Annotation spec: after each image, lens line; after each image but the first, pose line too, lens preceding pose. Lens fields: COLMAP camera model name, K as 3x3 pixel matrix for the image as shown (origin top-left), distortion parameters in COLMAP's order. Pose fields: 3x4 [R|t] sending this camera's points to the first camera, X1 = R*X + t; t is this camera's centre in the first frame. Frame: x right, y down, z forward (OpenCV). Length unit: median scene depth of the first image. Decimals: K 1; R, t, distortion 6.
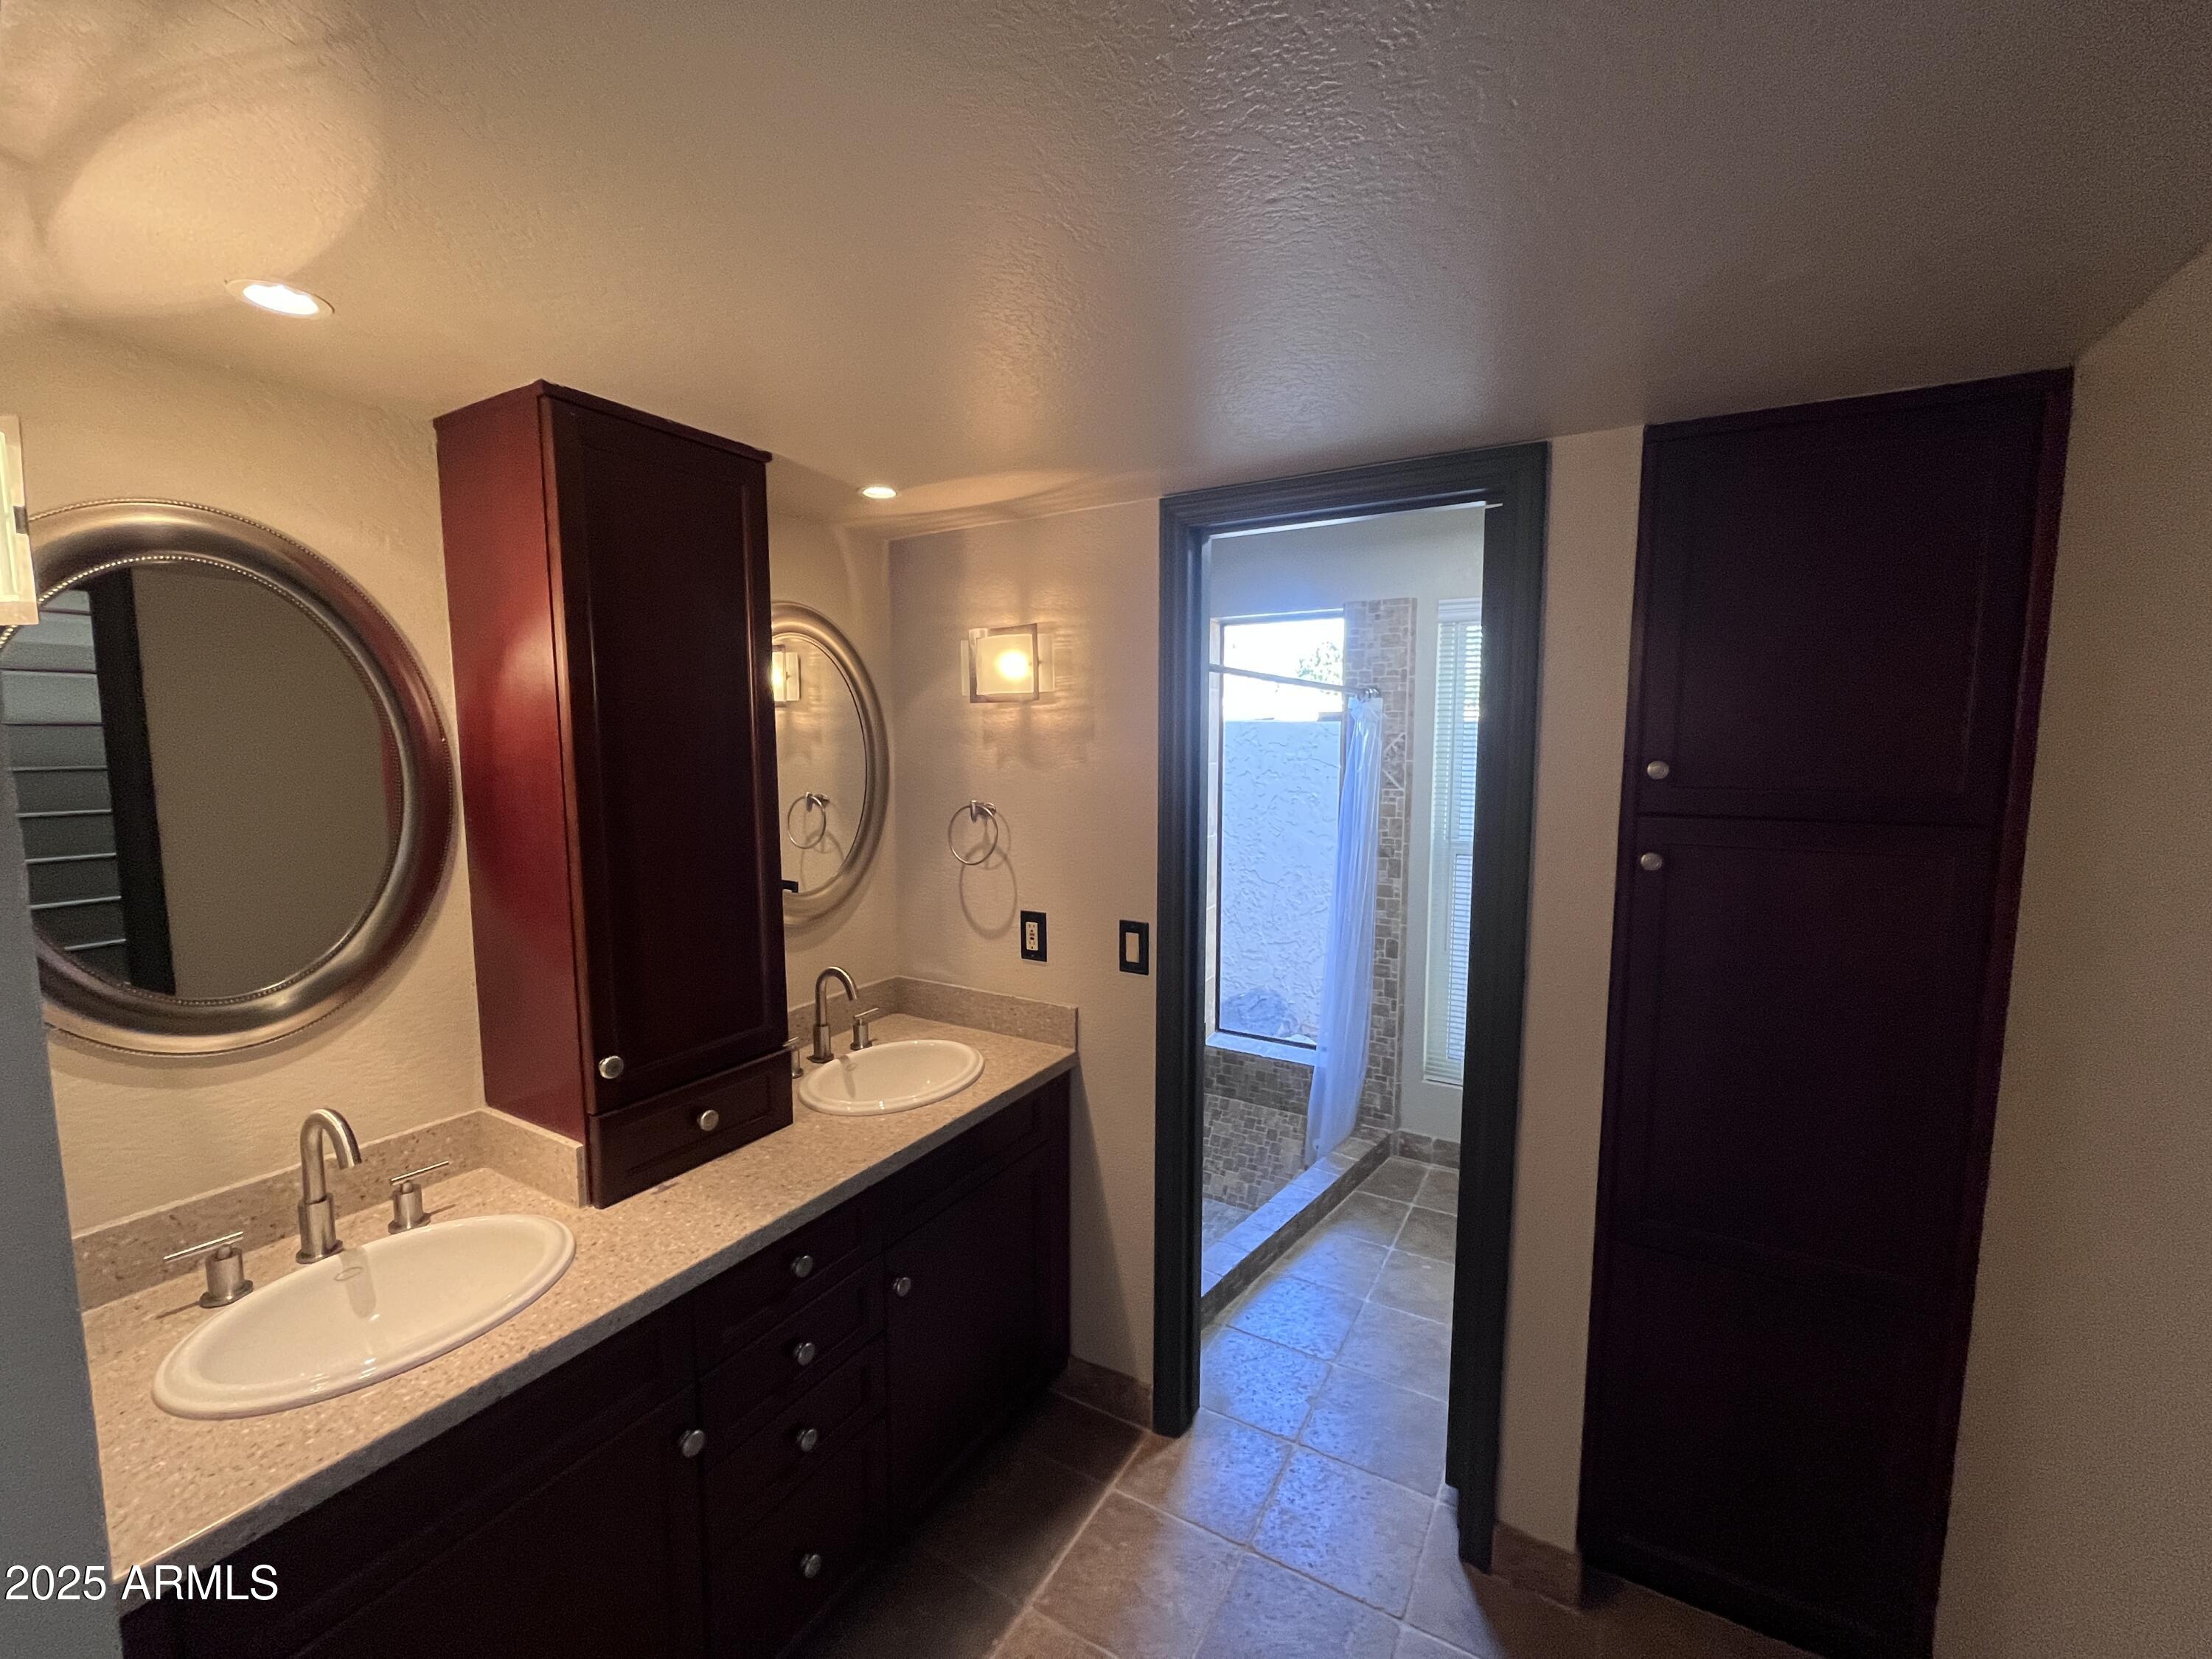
lens RADIAL K [[896.8, 0, 1111.5], [0, 896.8, 832.7], [0, 0, 1]] dist [-0.004235, -0.000410]
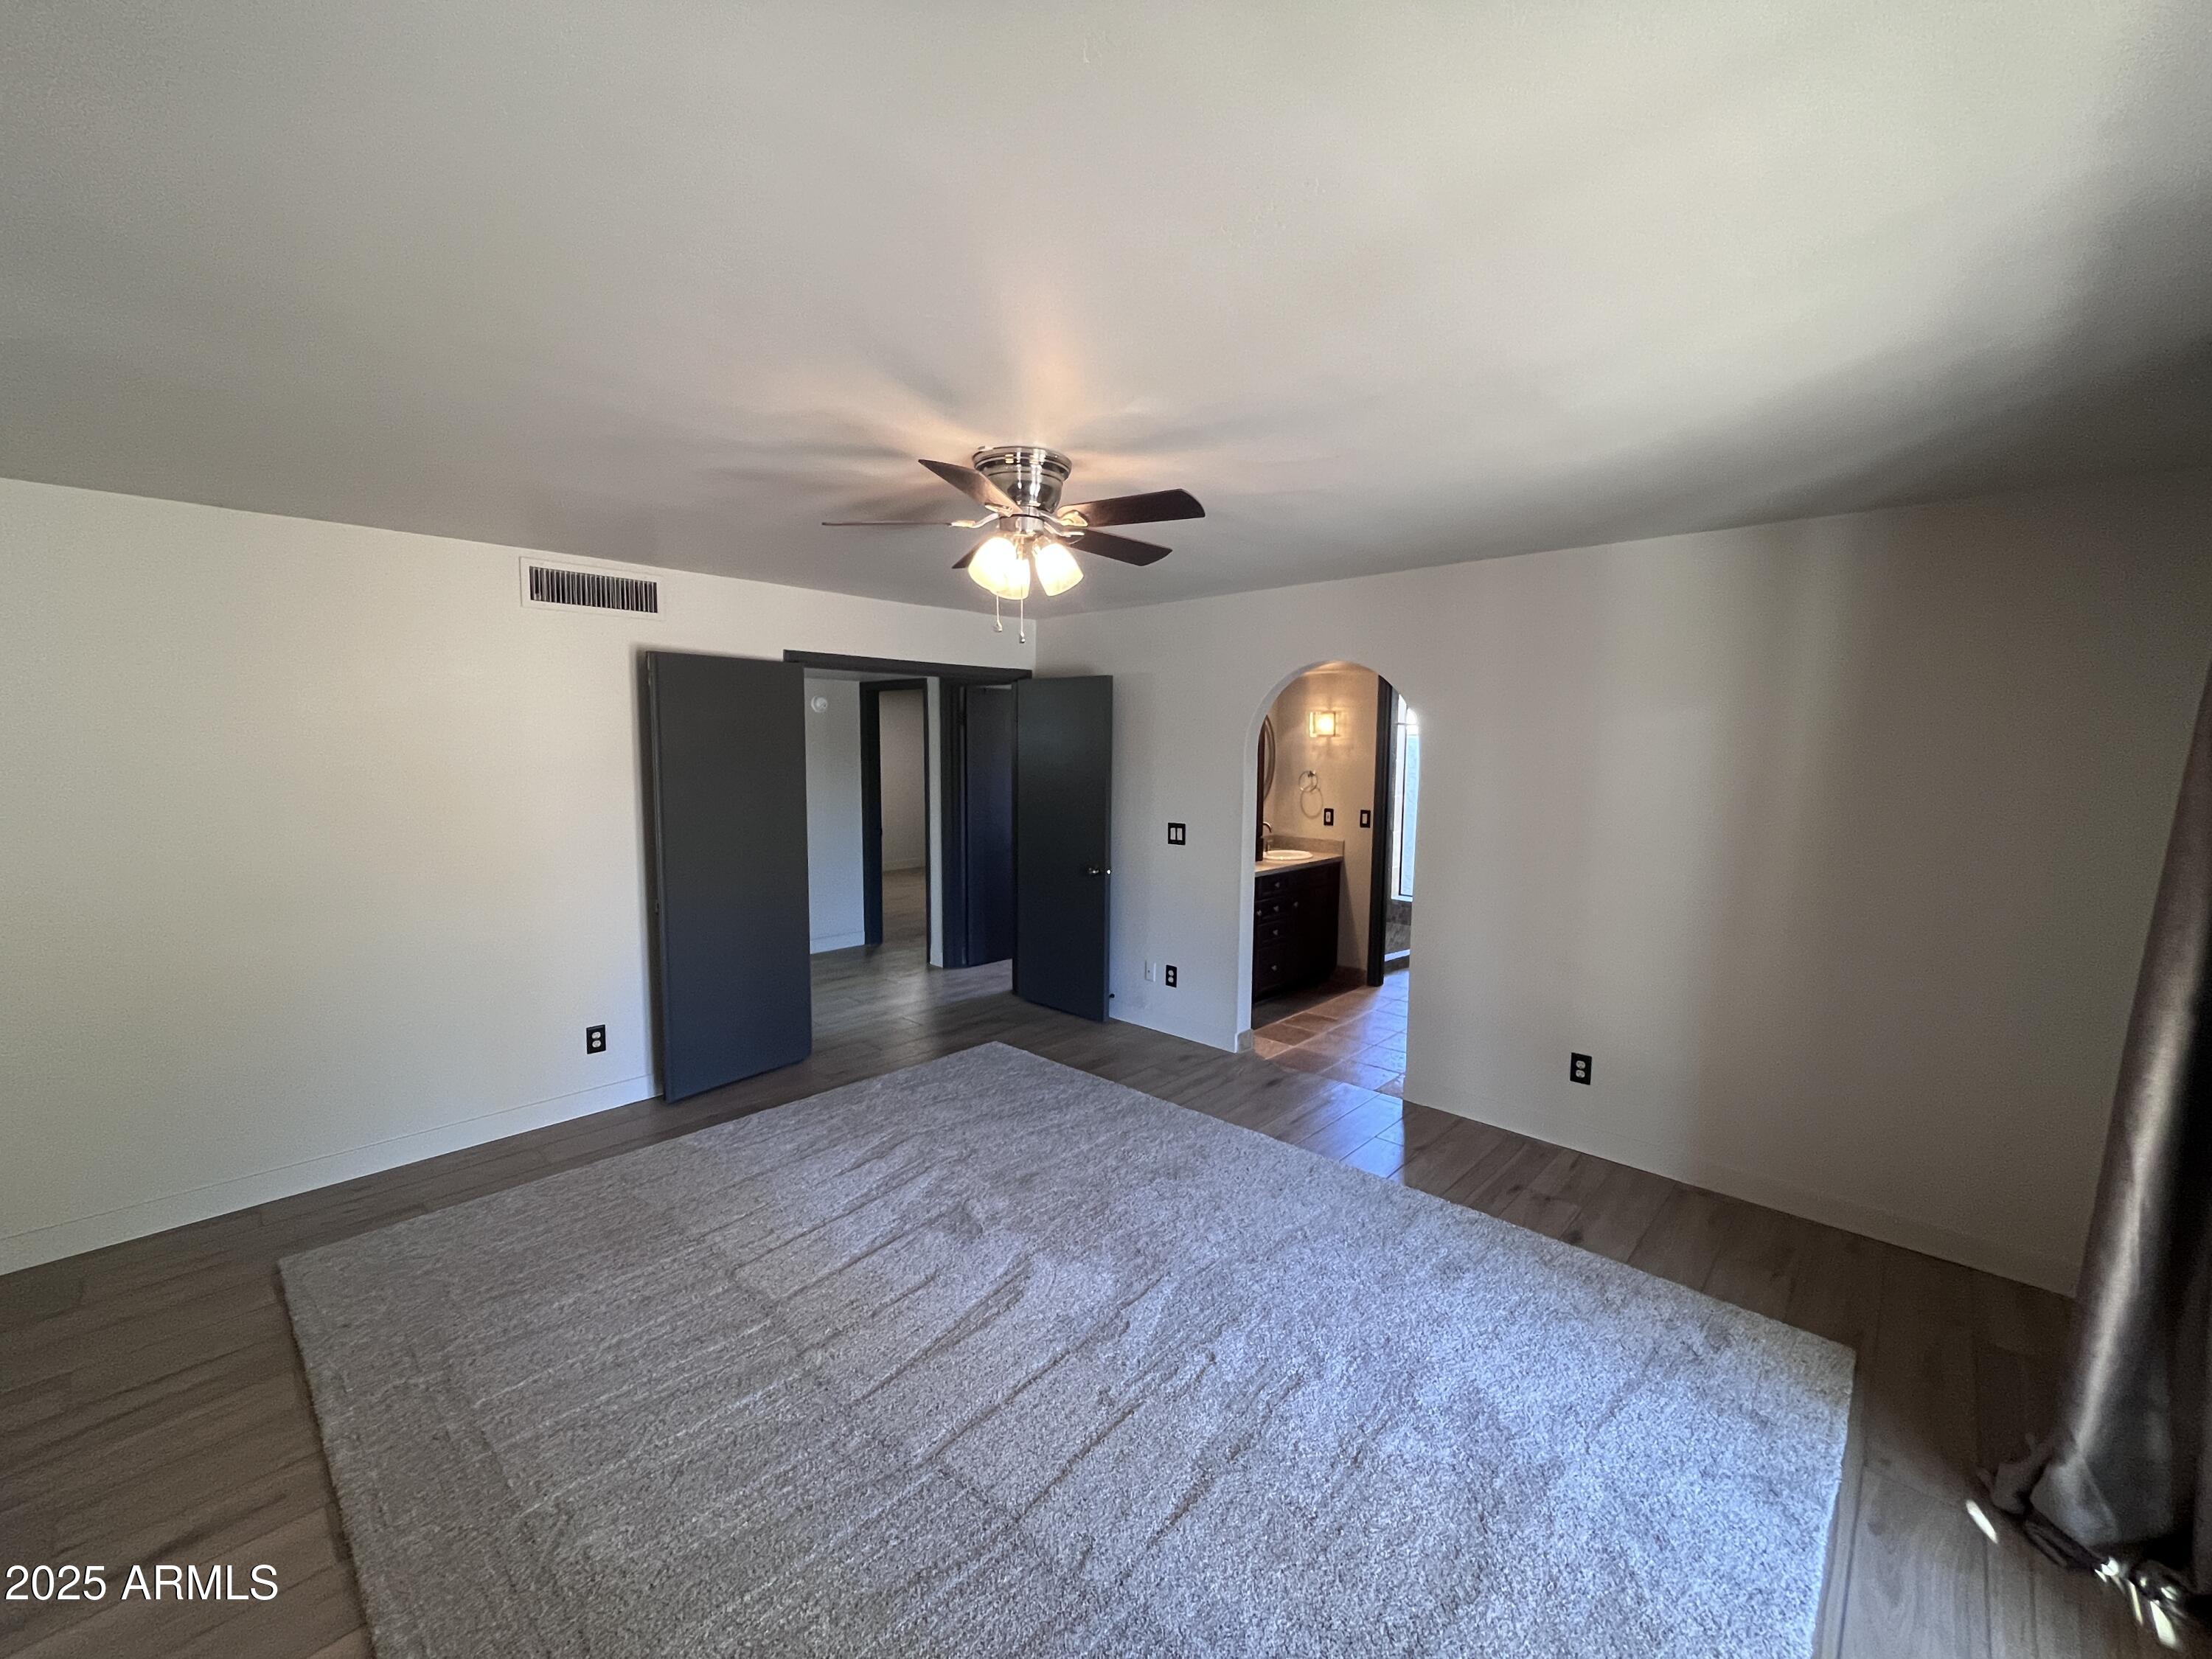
lens RADIAL K [[896.8, 0, 1111.4], [0, 896.8, 839.6], [0, 0, 1]] dist [-0.004235, -0.000410]
pose [[0.976575, 0.029508, -0.213145, -0.169518], [-0.029467, 0.999560, 0.003369, 0.220443], [0.213151, 0.002990, 0.977015, -2.194305]]
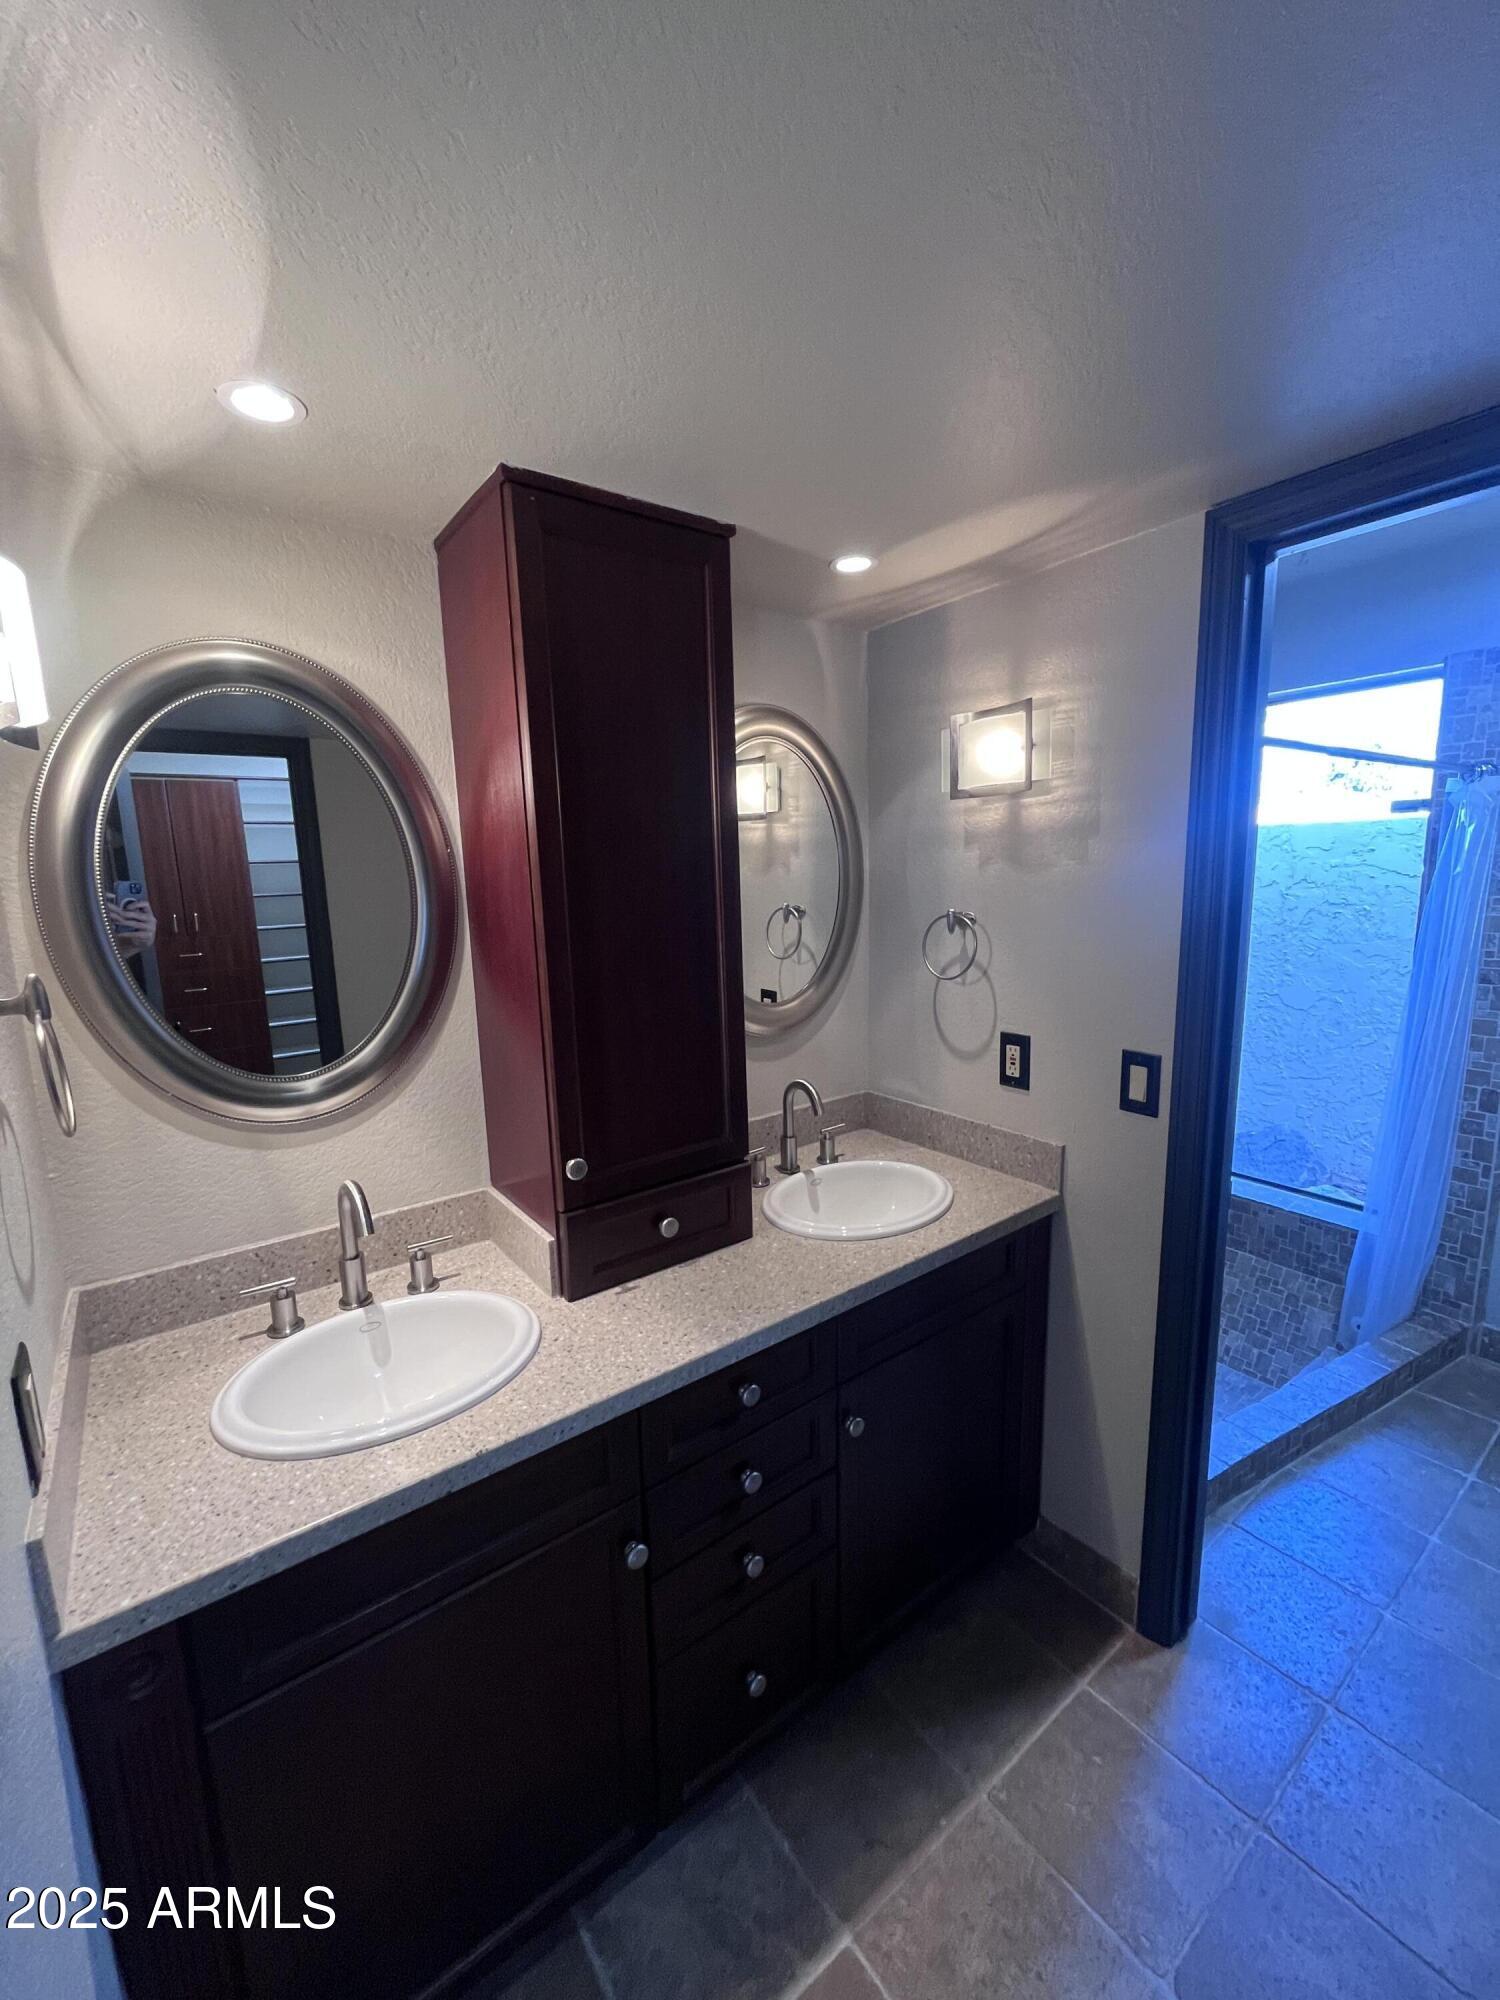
lens RADIAL K [[810.9, 0, 746.6], [0, 810.9, 1007.5], [0, 0, 1]] dist [-0.004235, -0.000410]
pose [[0.918739, 0.039748, -0.392859, -0.018992], [-0.011722, 0.997227, 0.073484, 0.006535], [0.394690, -0.062908, 0.916658, 0.173295]]
